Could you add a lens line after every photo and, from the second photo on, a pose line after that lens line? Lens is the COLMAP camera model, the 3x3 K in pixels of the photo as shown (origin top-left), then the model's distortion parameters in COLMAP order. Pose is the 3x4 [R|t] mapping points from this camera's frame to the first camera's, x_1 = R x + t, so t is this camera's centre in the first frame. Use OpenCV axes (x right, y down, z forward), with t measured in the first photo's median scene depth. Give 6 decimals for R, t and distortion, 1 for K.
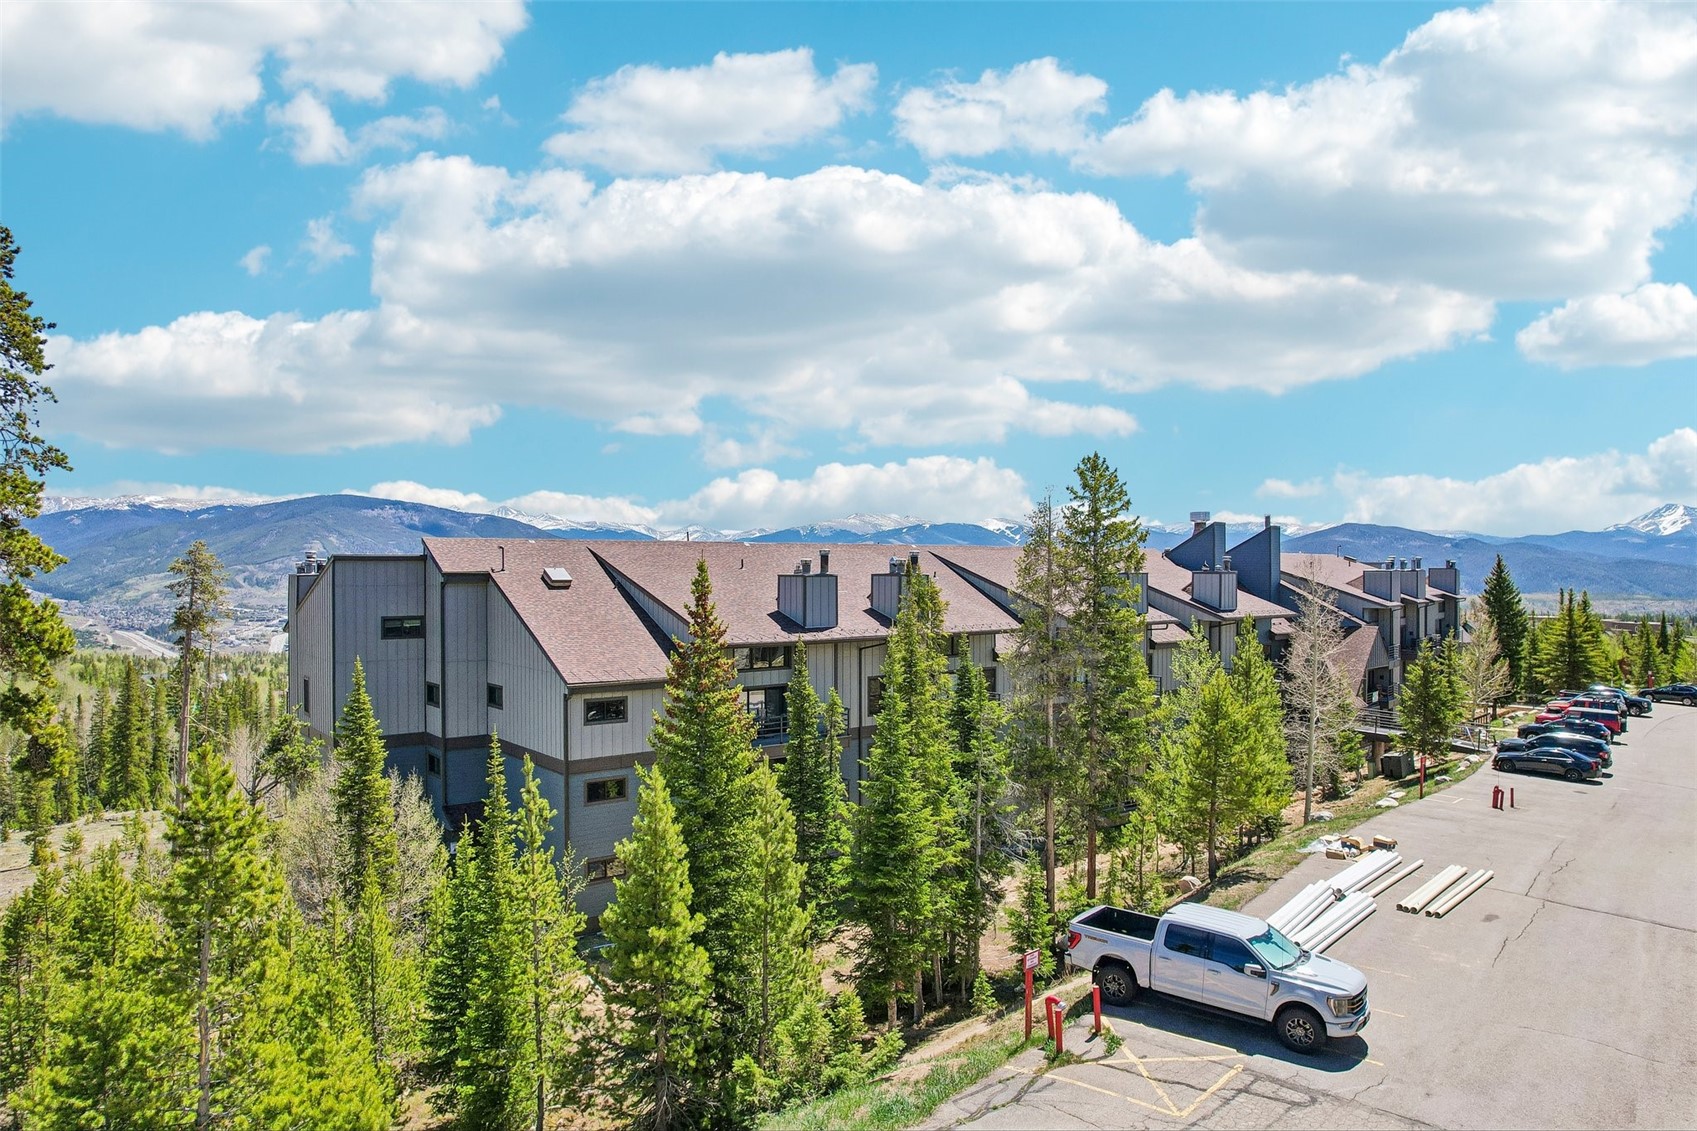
lens RADIAL K [[1120.1, 0, 848.5], [0, 1120.1, 565.5], [0, 0, 1]] dist [-0.100647, 0.096360]
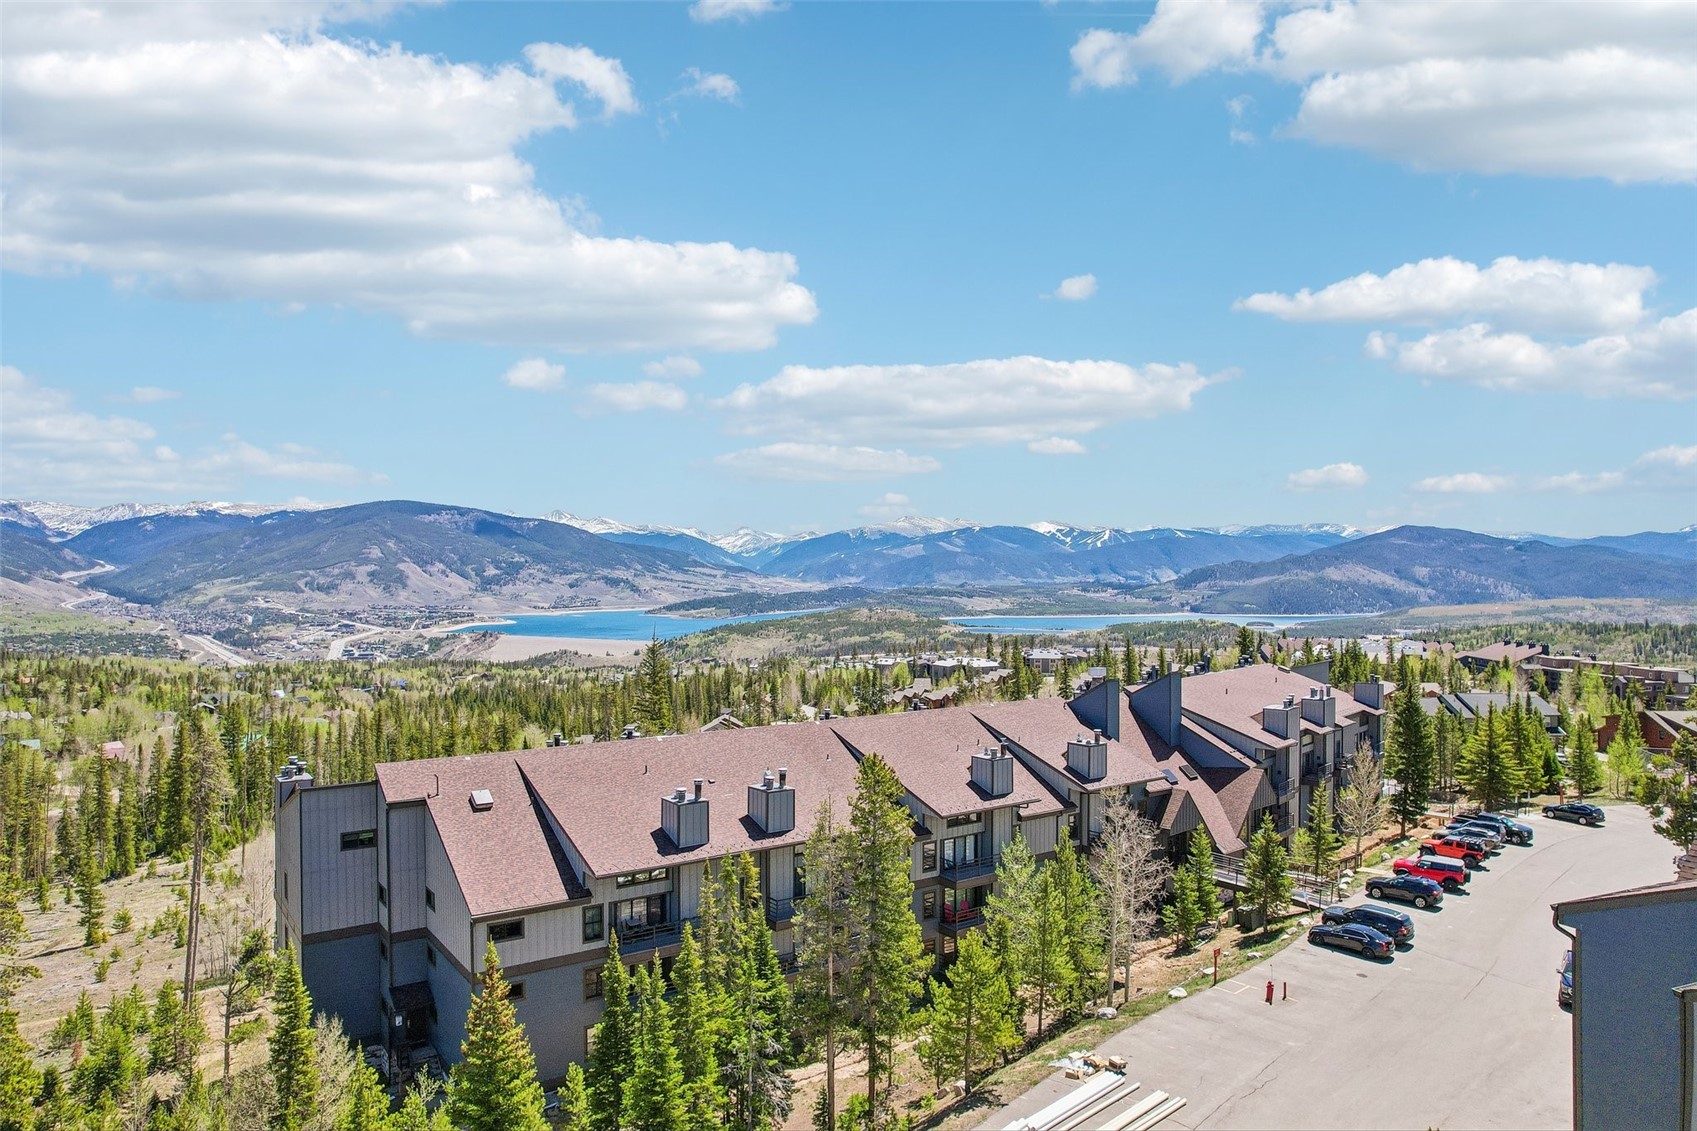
lens RADIAL K [[1120.1, 0, 848.5], [0, 1120.1, 565.5], [0, 0, 1]] dist [-0.100647, 0.096360]
pose [[0.998877, 0.001900, -0.047340, 0.202749], [-0.001830, 0.999997, 0.001532, -0.254291], [0.047342, -0.001444, 0.998878, -0.202871]]
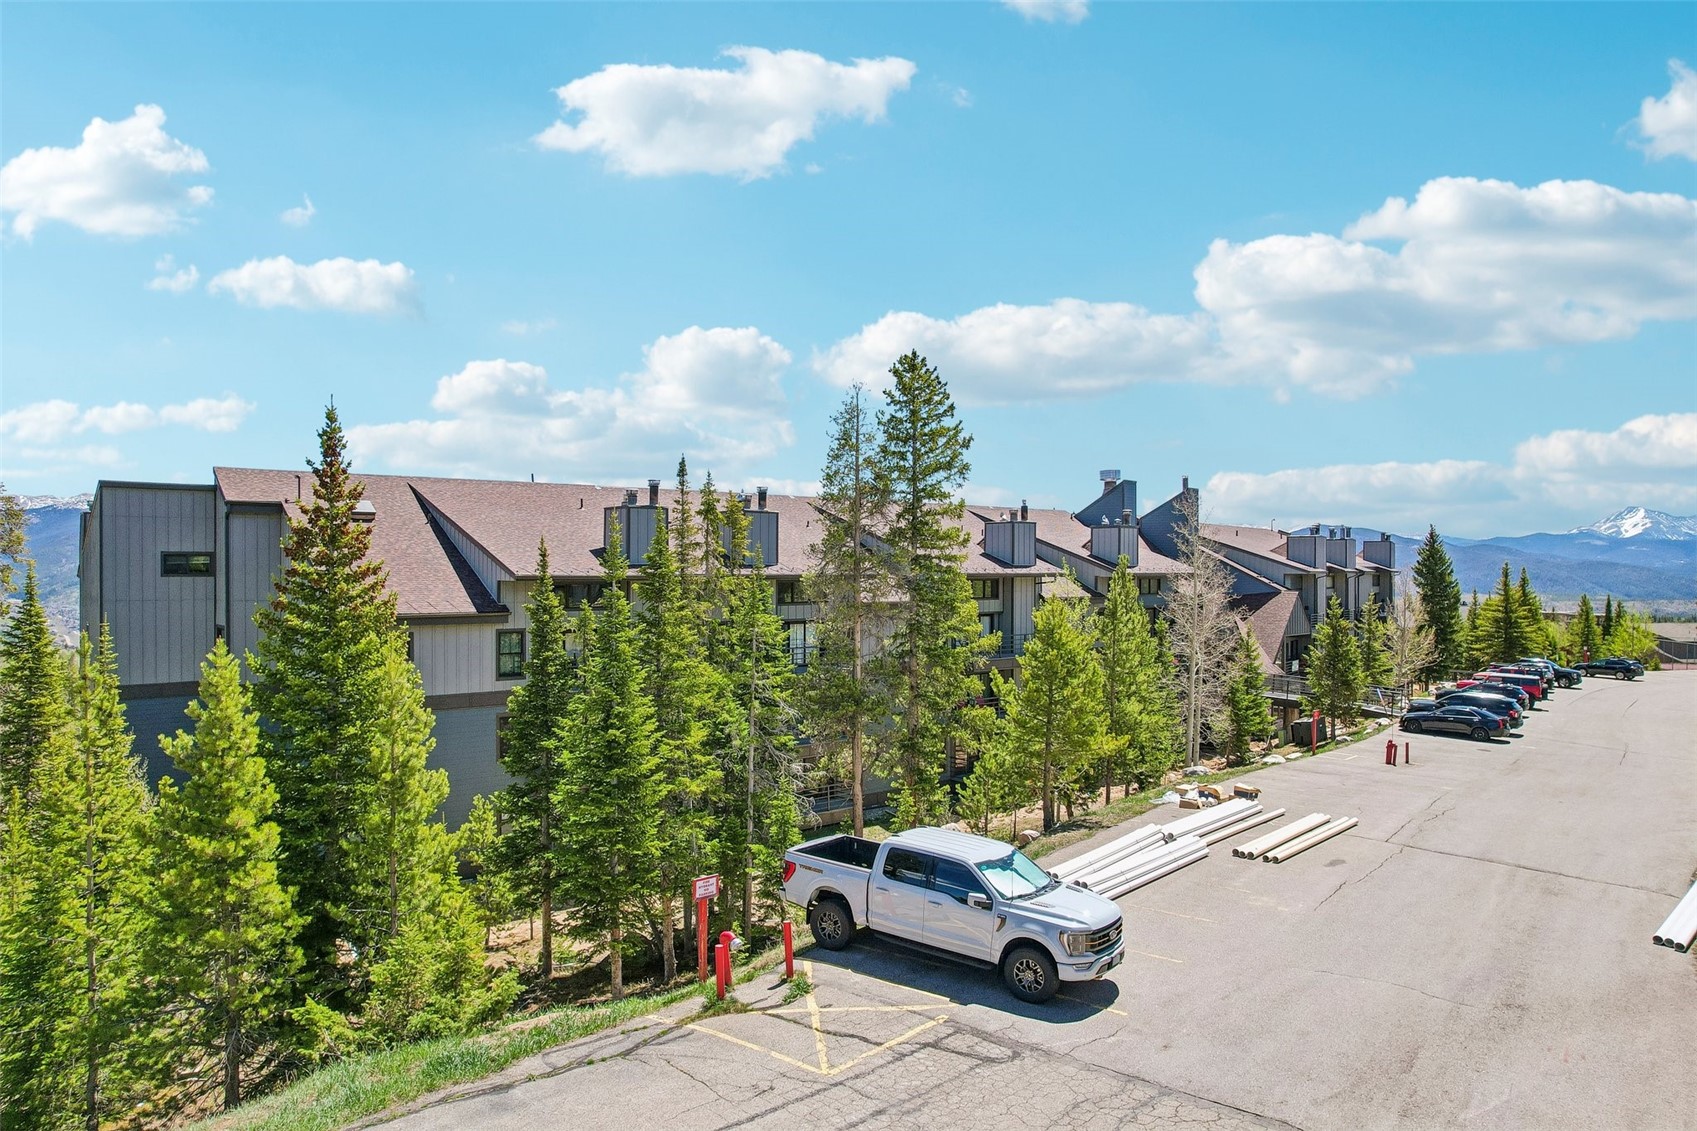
lens RADIAL K [[1115.6, 0, 855.9], [0, 1115.6, 557.6], [0, 0, 1]] dist [-0.065072, 0.030560]
pose [[0.999620, 0.001186, 0.027551, 0.120978], [-0.000937, 0.999959, -0.009048, 0.058558], [-0.027560, 0.009019, 0.999579, 0.088122]]
